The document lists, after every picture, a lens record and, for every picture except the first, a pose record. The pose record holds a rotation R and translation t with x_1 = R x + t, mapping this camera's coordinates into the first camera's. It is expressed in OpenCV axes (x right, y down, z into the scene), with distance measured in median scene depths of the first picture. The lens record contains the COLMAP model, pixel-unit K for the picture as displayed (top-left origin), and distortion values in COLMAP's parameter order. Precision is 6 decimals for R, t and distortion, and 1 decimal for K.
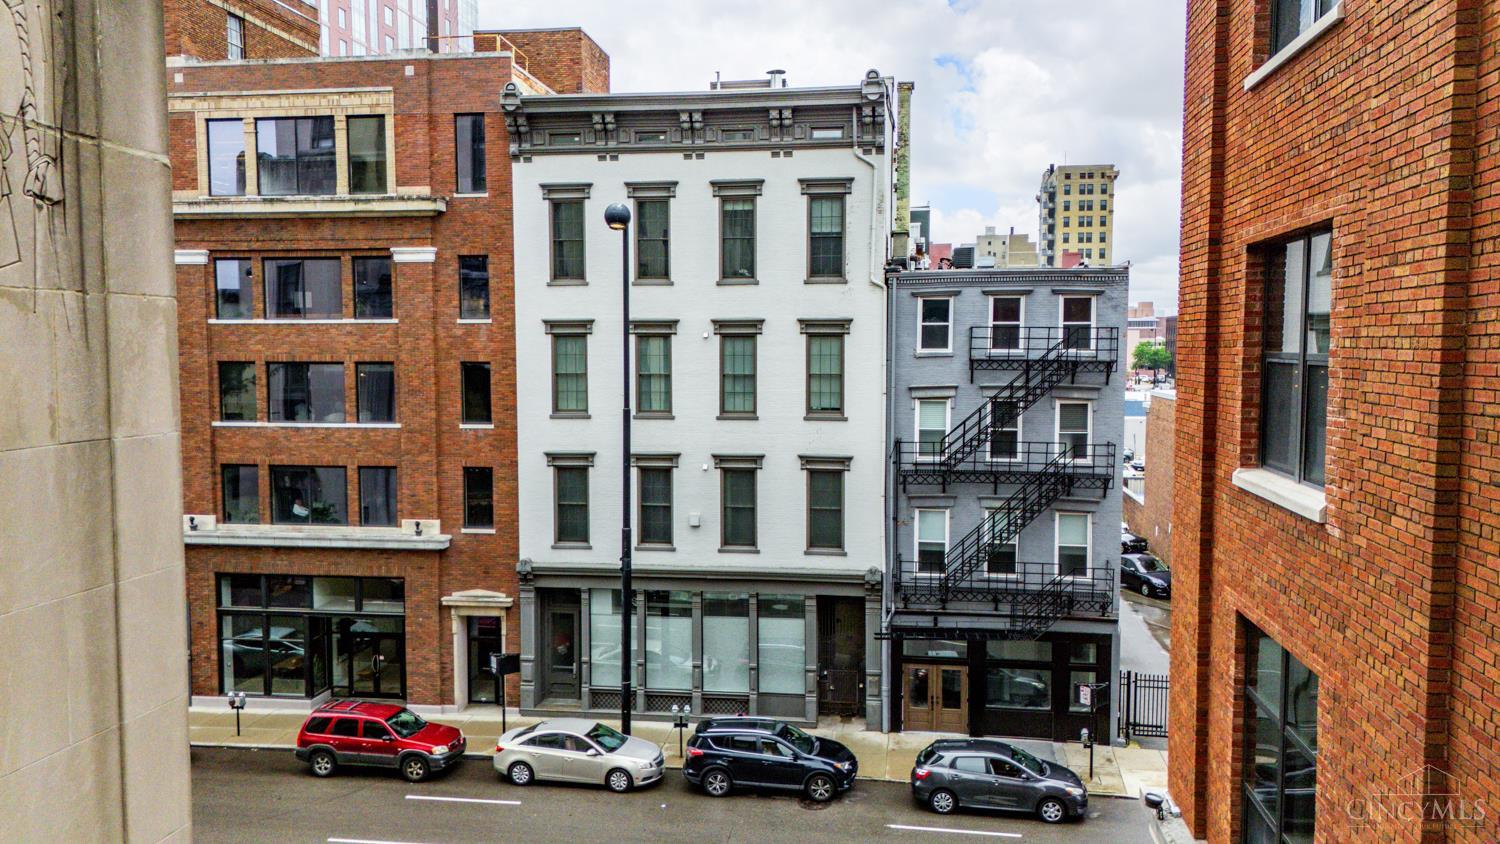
lens RADIAL K [[1116.4, 0, 753.6], [0, 1116.4, 423.0], [0, 0, 1]] dist [0.078670, -0.029004]
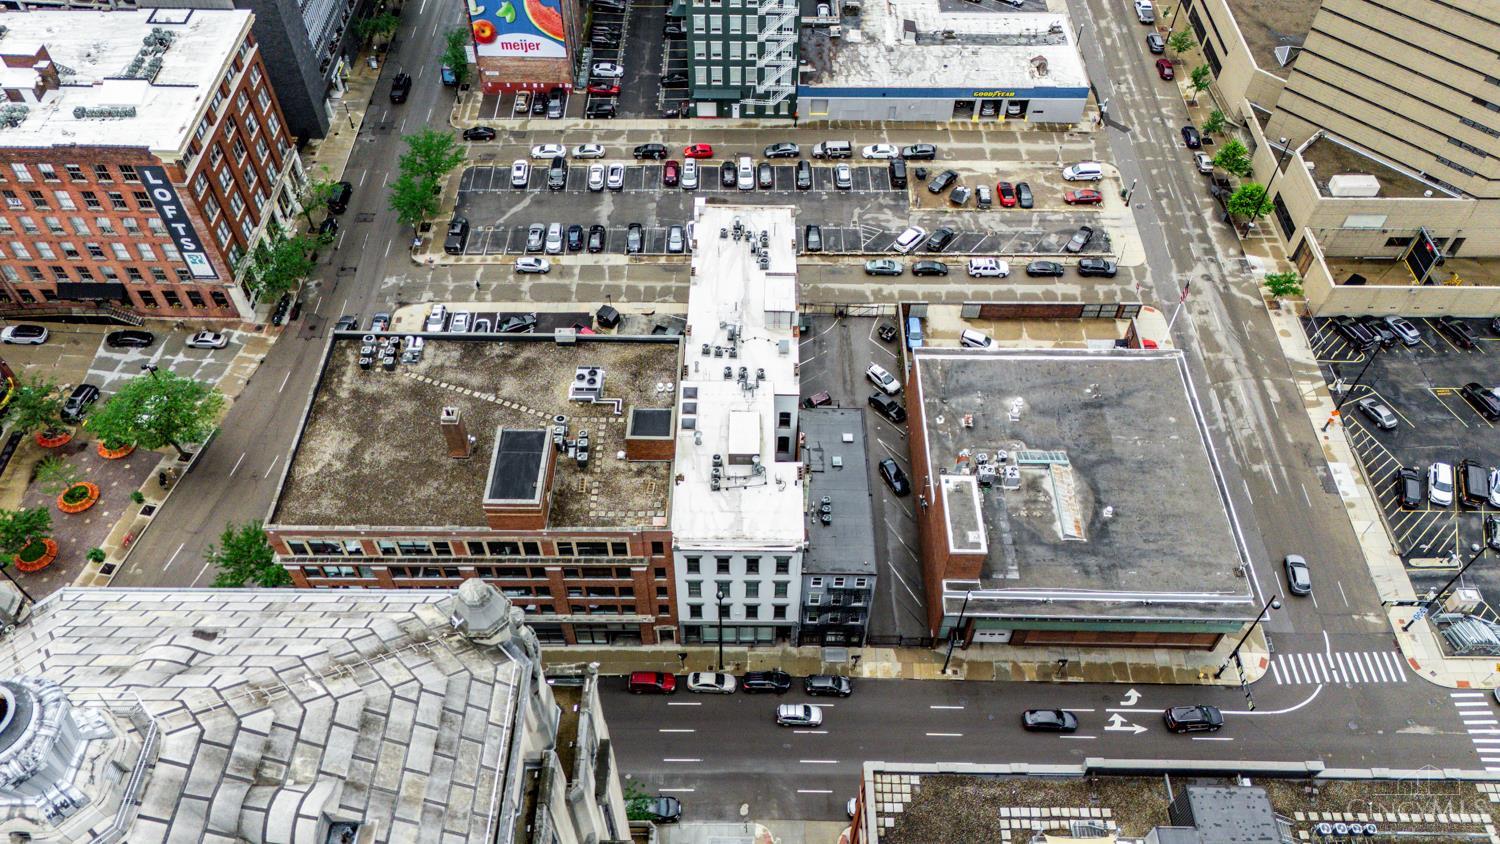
lens RADIAL K [[1116.4, 0, 751.1], [0, 1116.4, 429.0], [0, 0, 1]] dist [0.078670, -0.029004]
pose [[0.990352, -0.097823, 0.098150, -0.263165], [-0.006277, 0.675892, 0.736974, -2.493010], [-0.138432, -0.730480, 0.668757, -0.686461]]
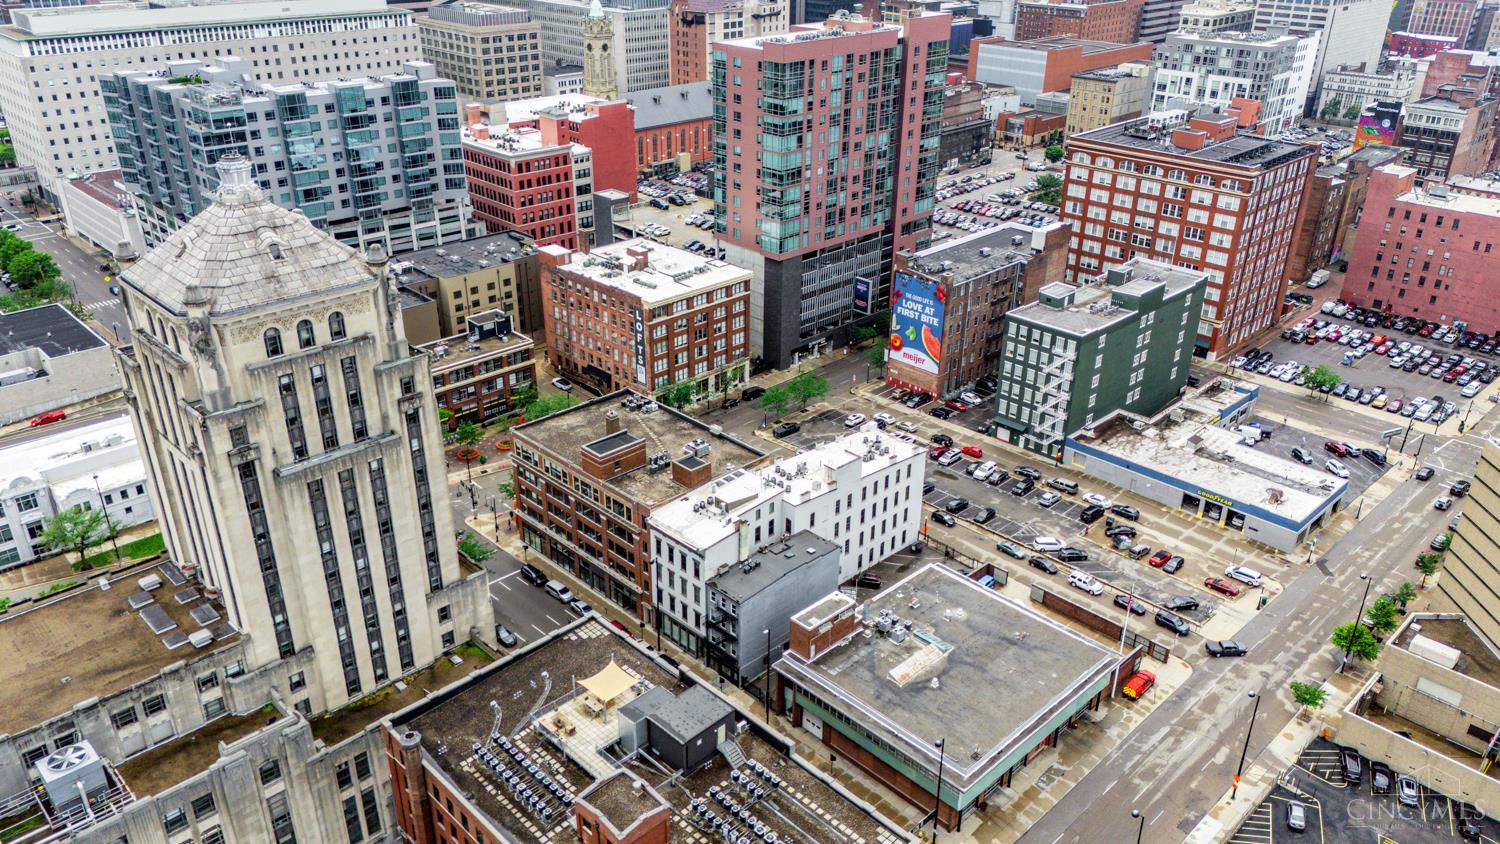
lens RADIAL K [[1116.4, 0, 751.2], [0, 1116.4, 419.6], [0, 0, 1]] dist [0.078670, -0.029004]
pose [[0.790423, 0.274125, -0.547802, 2.380893], [-0.045902, 0.918272, 0.393280, -2.350781], [0.610839, -0.285712, 0.738407, -1.877323]]
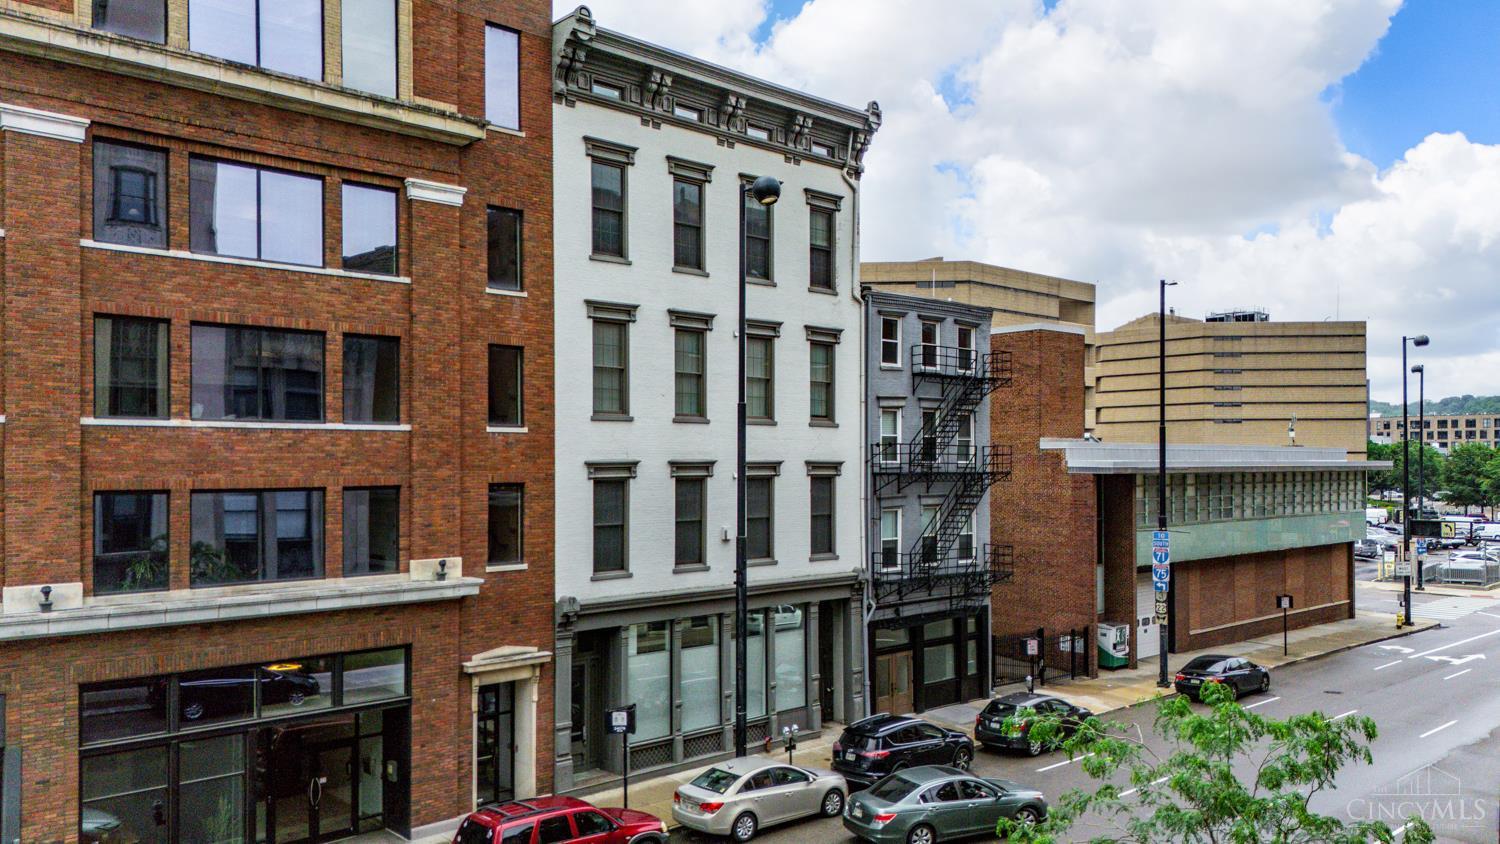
lens RADIAL K [[1116.4, 0, 759.2], [0, 1116.4, 450.7], [0, 0, 1]] dist [0.078670, -0.029004]
pose [[0.633558, 0.005906, 0.773672, -0.733029], [0.055280, 0.997070, -0.052880, 0.067613], [-0.771718, 0.076271, 0.631375, 0.387752]]
